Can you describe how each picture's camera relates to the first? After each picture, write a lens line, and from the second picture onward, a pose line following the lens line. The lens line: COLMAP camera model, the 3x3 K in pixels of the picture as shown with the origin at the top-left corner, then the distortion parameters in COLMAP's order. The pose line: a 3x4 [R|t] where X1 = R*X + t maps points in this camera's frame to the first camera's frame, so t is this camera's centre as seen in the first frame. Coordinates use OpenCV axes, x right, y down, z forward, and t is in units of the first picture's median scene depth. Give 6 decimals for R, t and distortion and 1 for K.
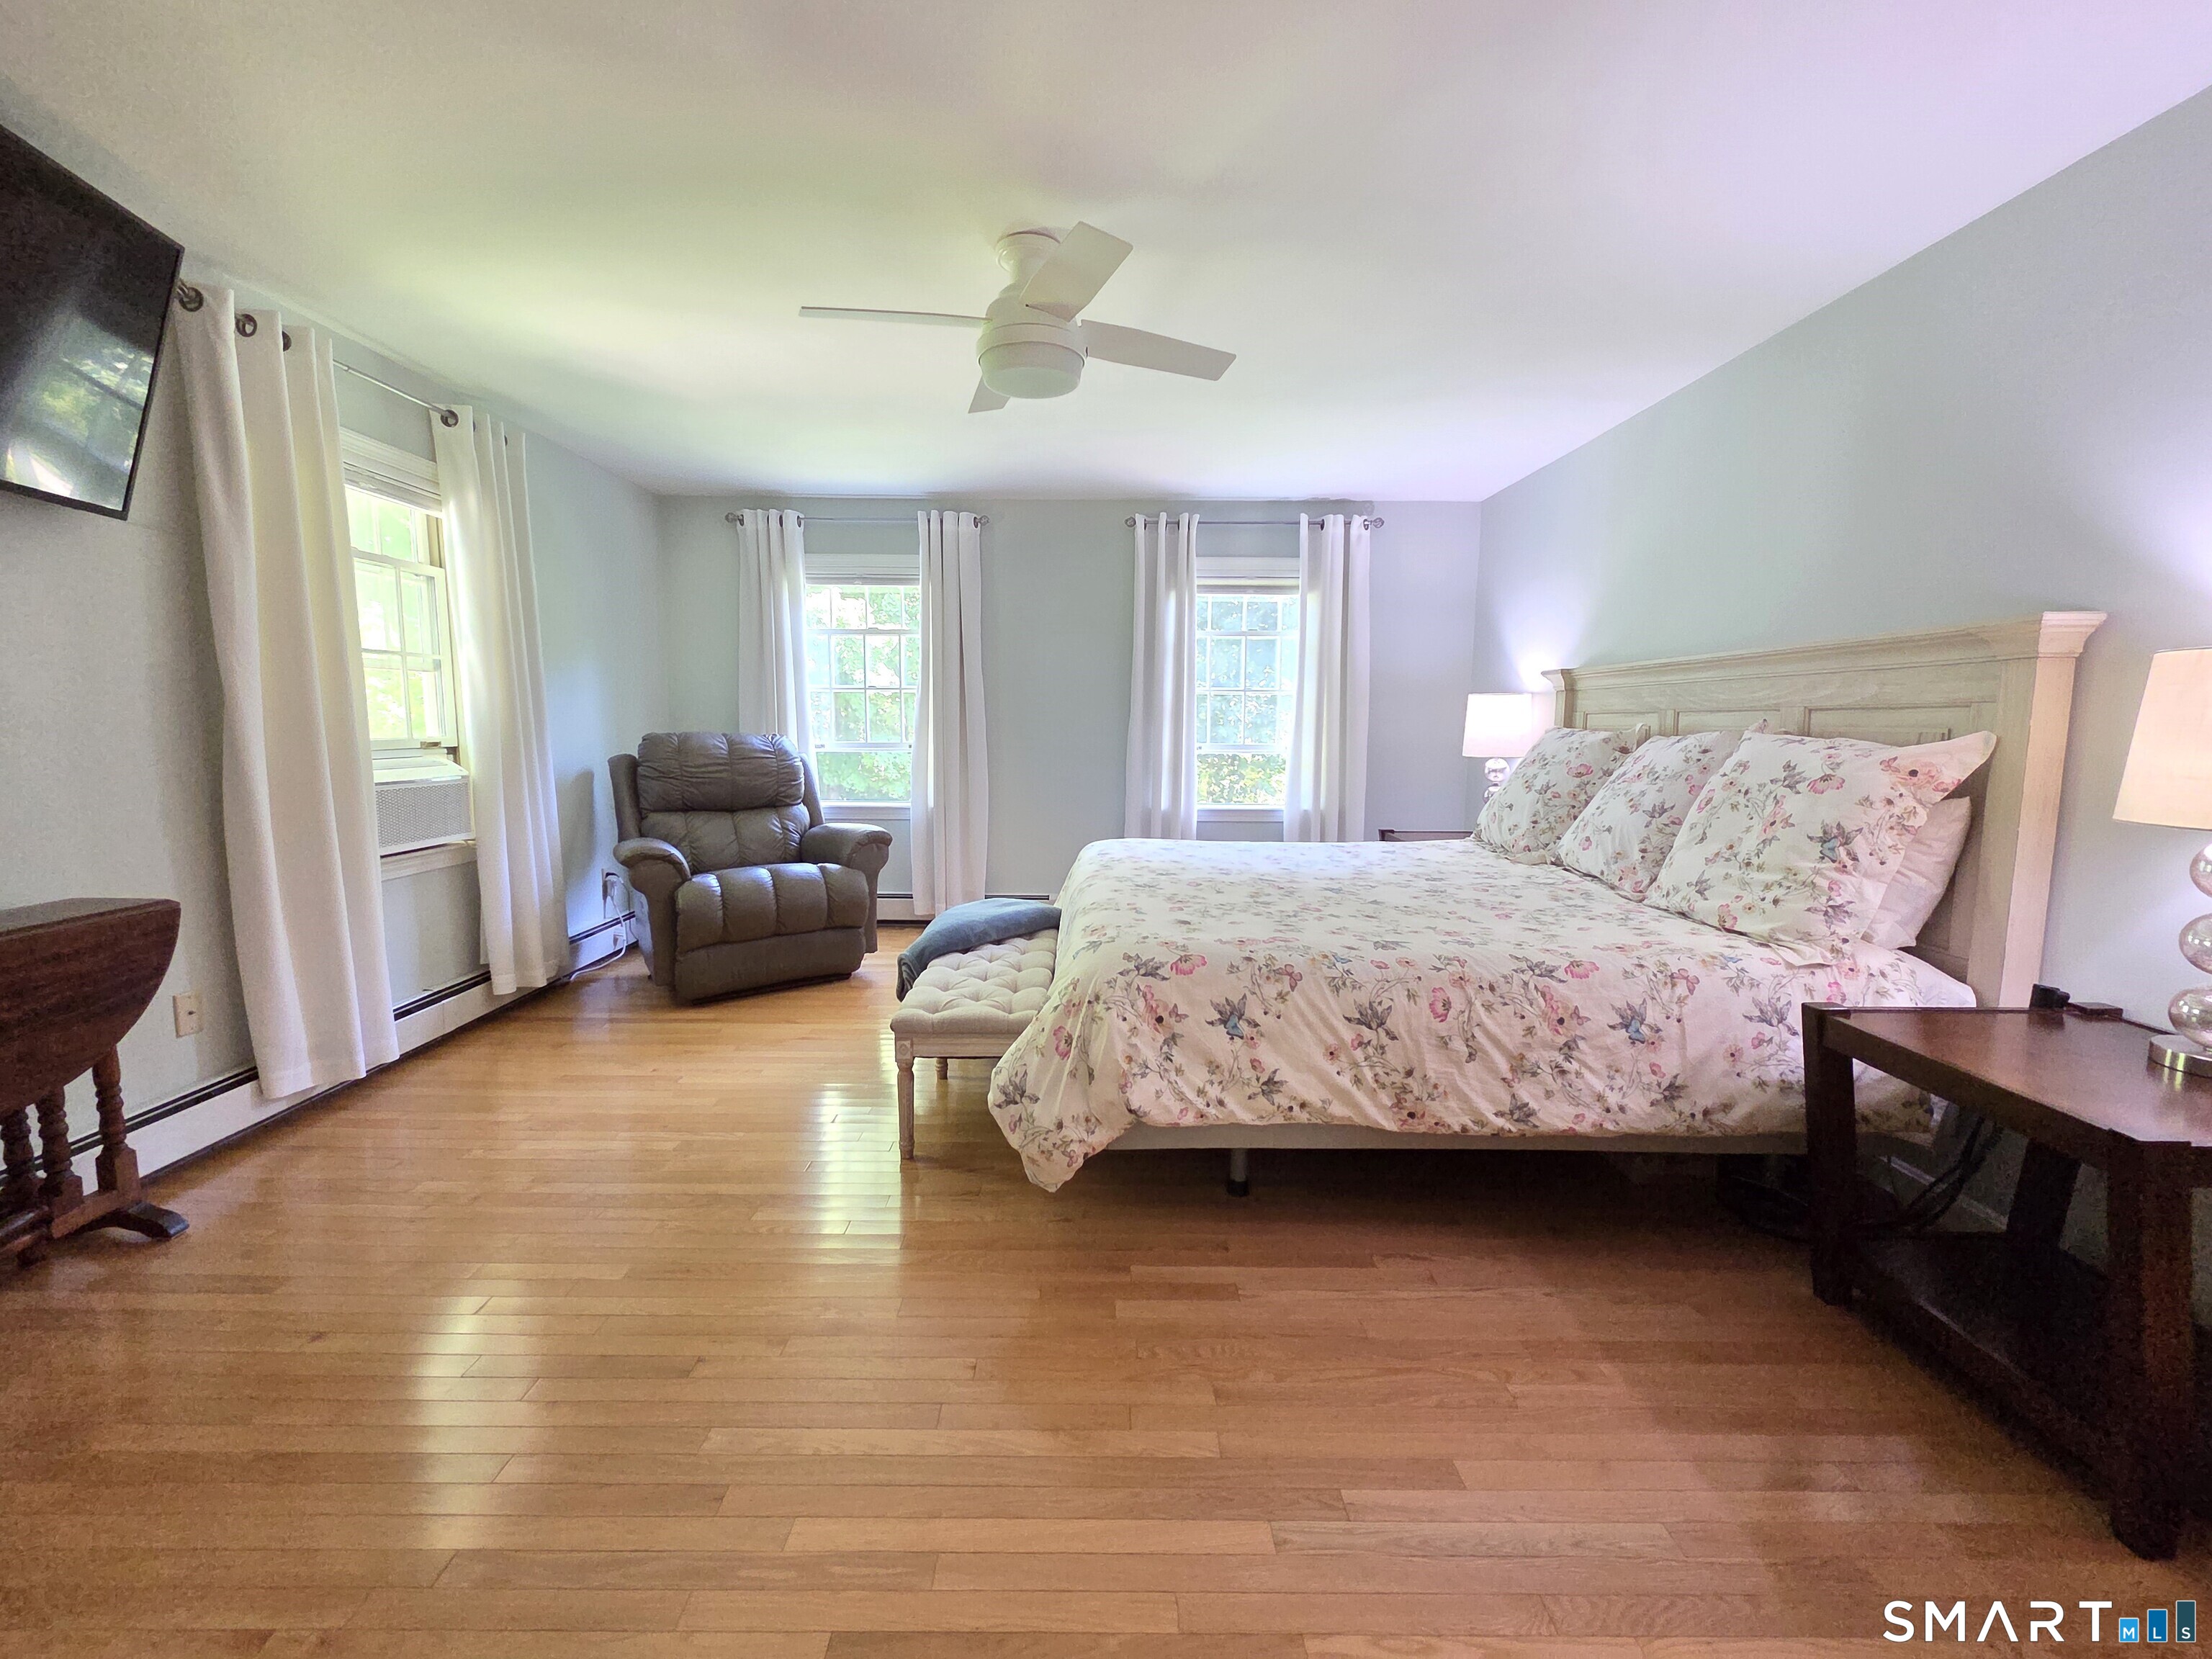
lens RADIAL K [[904.4, 0, 1099.3], [0, 904.4, 827.2], [0, 0, 1]] dist [0.004859, -0.001120]
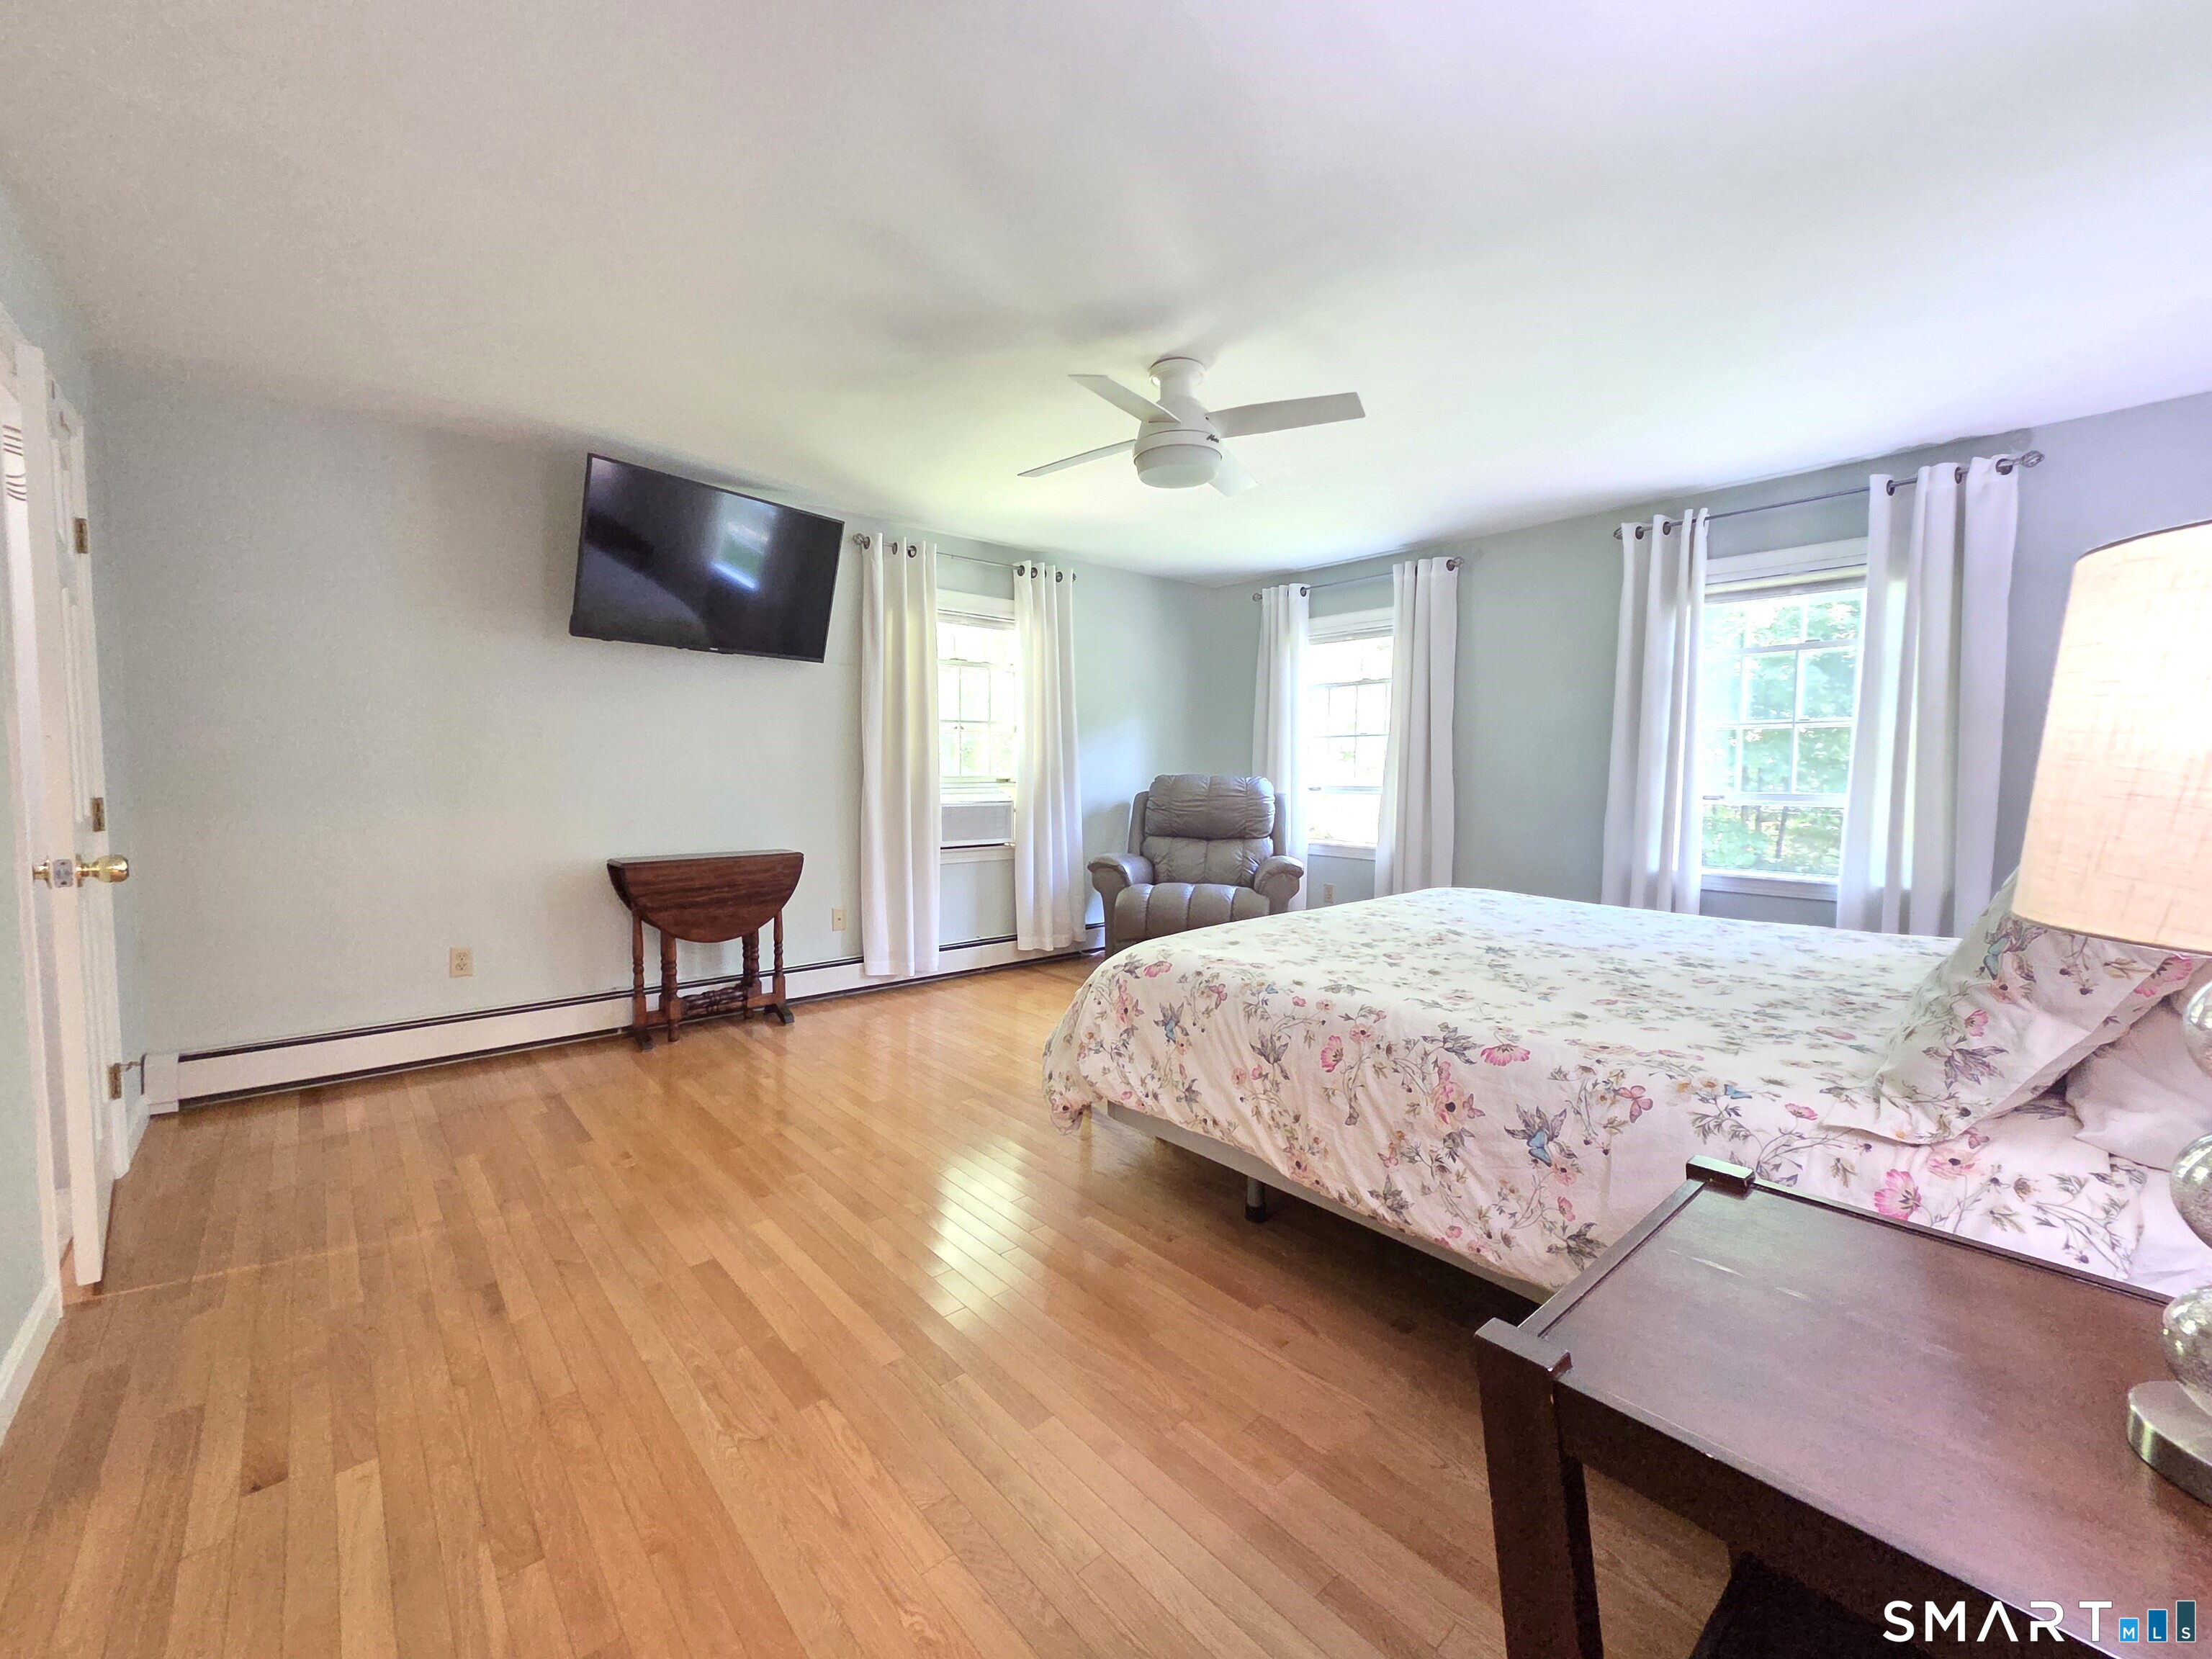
lens RADIAL K [[904.4, 0, 1089.4], [0, 904.4, 828.8], [0, 0, 1]] dist [0.004859, -0.001120]
pose [[0.653424, 0.046547, -0.755560, 0.894951], [-0.090452, 0.995758, -0.016881, 0.005565], [0.751569, 0.079372, 0.654862, 0.191738]]
